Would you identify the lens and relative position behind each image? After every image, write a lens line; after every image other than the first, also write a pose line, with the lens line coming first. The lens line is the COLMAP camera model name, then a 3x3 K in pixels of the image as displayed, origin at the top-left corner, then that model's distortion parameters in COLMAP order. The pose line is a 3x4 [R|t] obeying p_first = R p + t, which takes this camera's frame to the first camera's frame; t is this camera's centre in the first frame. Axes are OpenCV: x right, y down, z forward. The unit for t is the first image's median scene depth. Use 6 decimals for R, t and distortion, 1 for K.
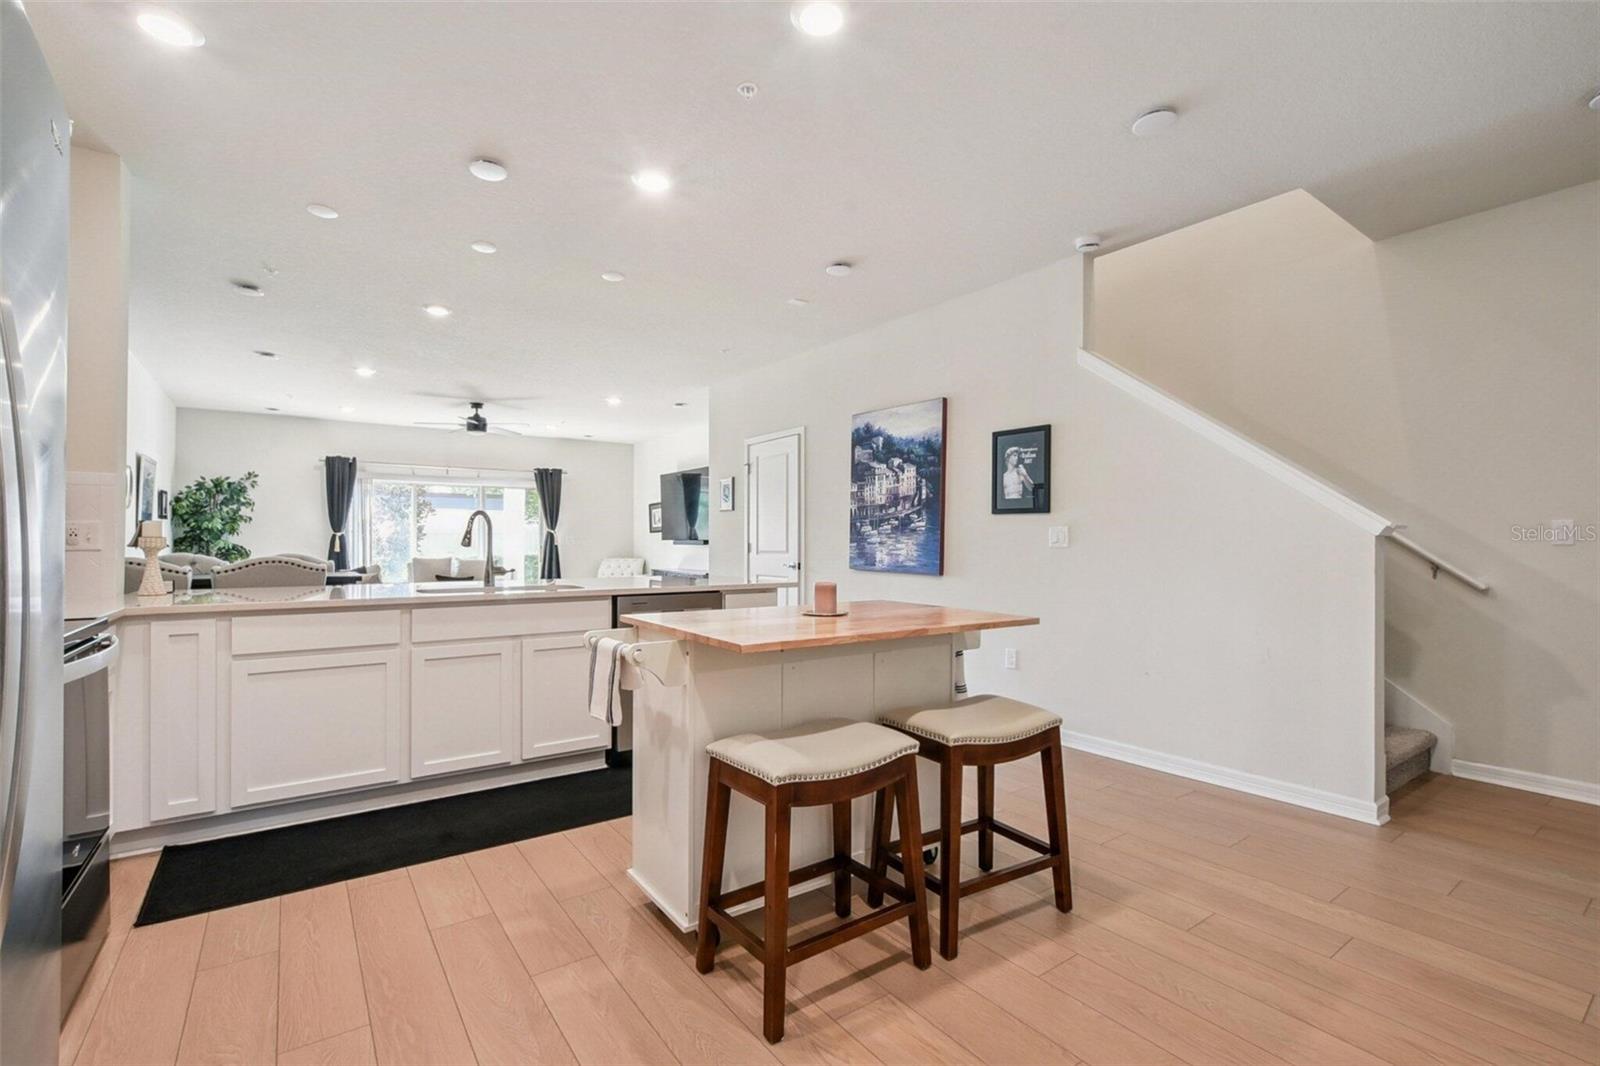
lens RADIAL K [[719.1, 0, 807.0], [0, 719.1, 545.7], [0, 0, 1]] dist [-0.000186, 0.000111]
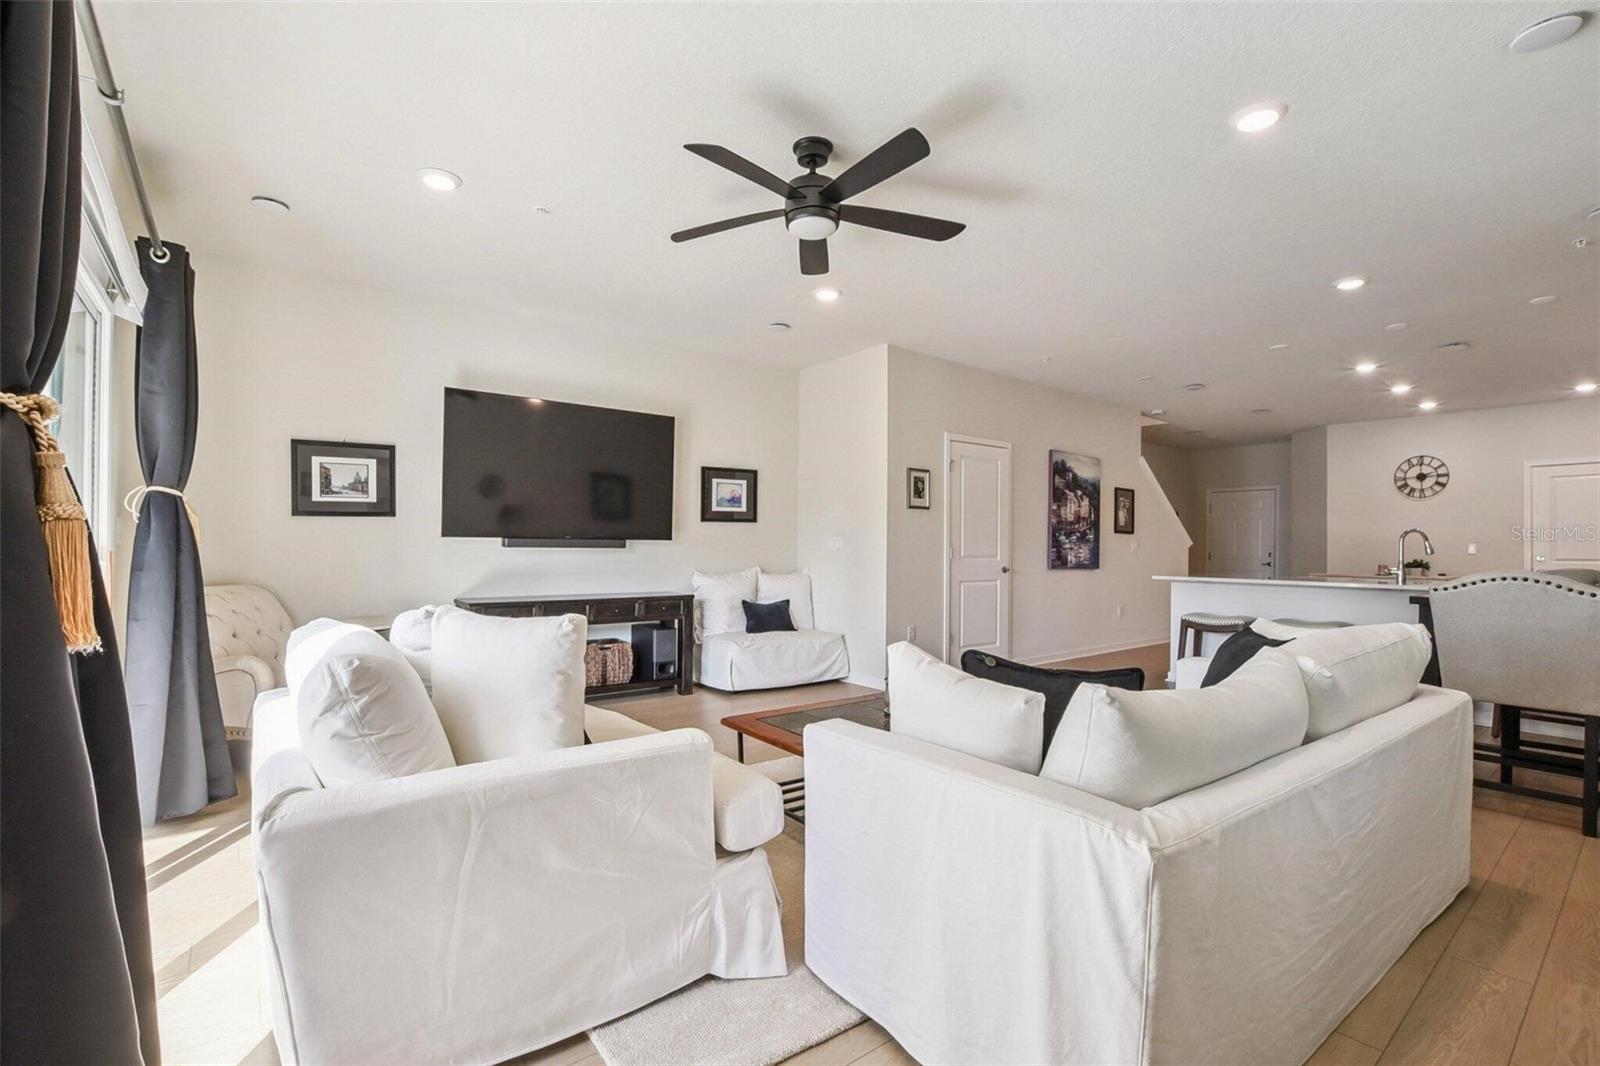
lens RADIAL K [[719.1, 0, 807.0], [0, 719.1, 545.7], [0, 0, 1]] dist [-0.000186, 0.000111]
pose [[-0.039625, 0.004096, 0.999206, -1.233106], [-0.004233, 0.999982, -0.004267, -0.001086], [-0.999206, -0.004399, -0.039607, 1.514254]]
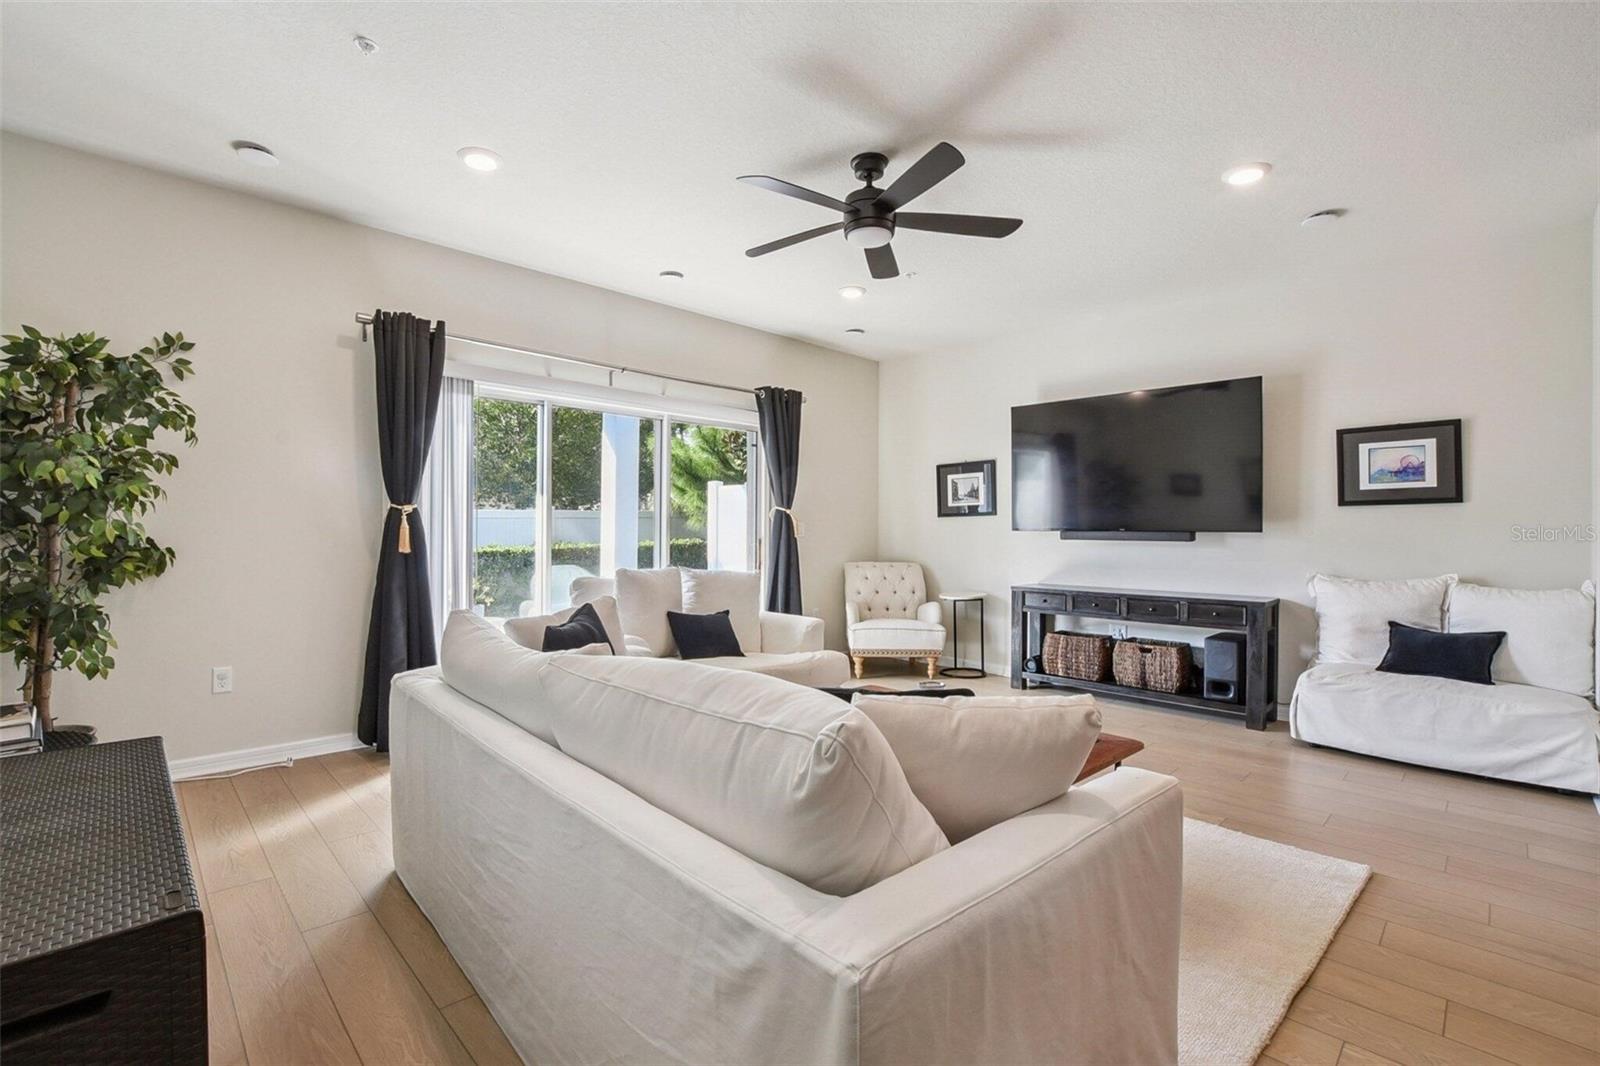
lens RADIAL K [[744.6, 0, 800.0], [0, 744.6, 533.0], [0, 0, 1]] dist [-0.000461, 0.000206]
pose [[0.984935, 0.007284, 0.172771, -0.880825], [-0.007283, 0.999973, -0.000638, -0.006925], [-0.172771, -0.000630, 0.984962, 0.963702]]
